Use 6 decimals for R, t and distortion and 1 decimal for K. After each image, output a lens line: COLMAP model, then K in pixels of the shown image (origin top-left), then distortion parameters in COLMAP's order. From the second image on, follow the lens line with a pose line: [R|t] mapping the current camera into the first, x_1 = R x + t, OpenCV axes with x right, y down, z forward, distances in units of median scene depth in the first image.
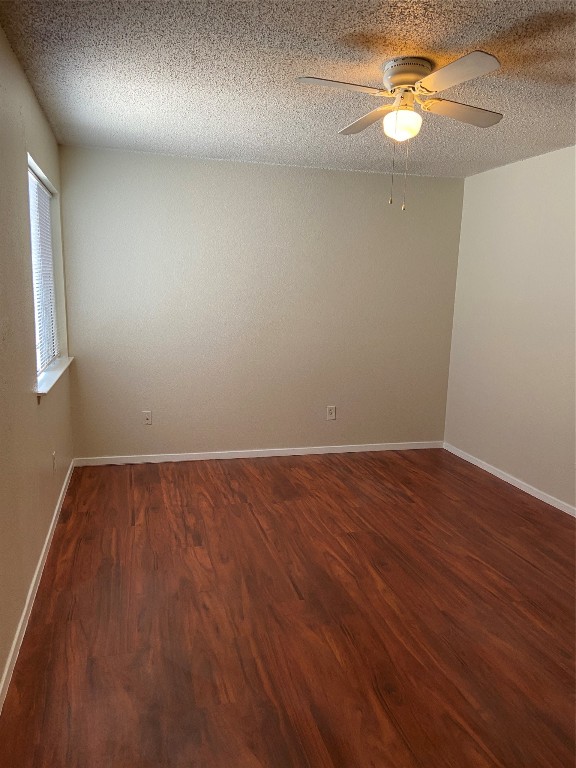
lens RADIAL K [[581.9, 0, 289.3], [0, 581.9, 381.4], [0, 0, 1]] dist [0.085382, -0.037714]
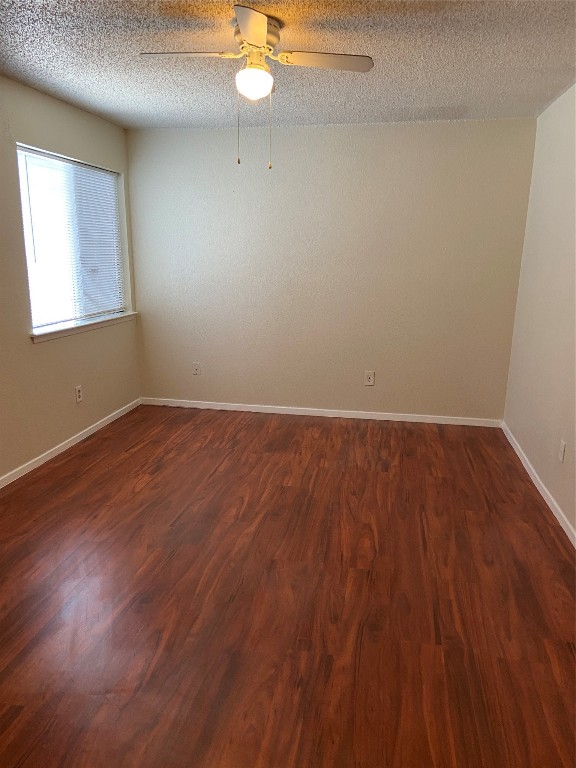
lens RADIAL K [[581.9, 0, 288.6], [0, 581.9, 382.3], [0, 0, 1]] dist [0.085382, -0.037714]
pose [[0.901427, 0.080834, -0.425318, 0.460247], [-0.058987, 0.996185, 0.064312, 0.006001], [0.428894, -0.032884, 0.902756, 0.060240]]
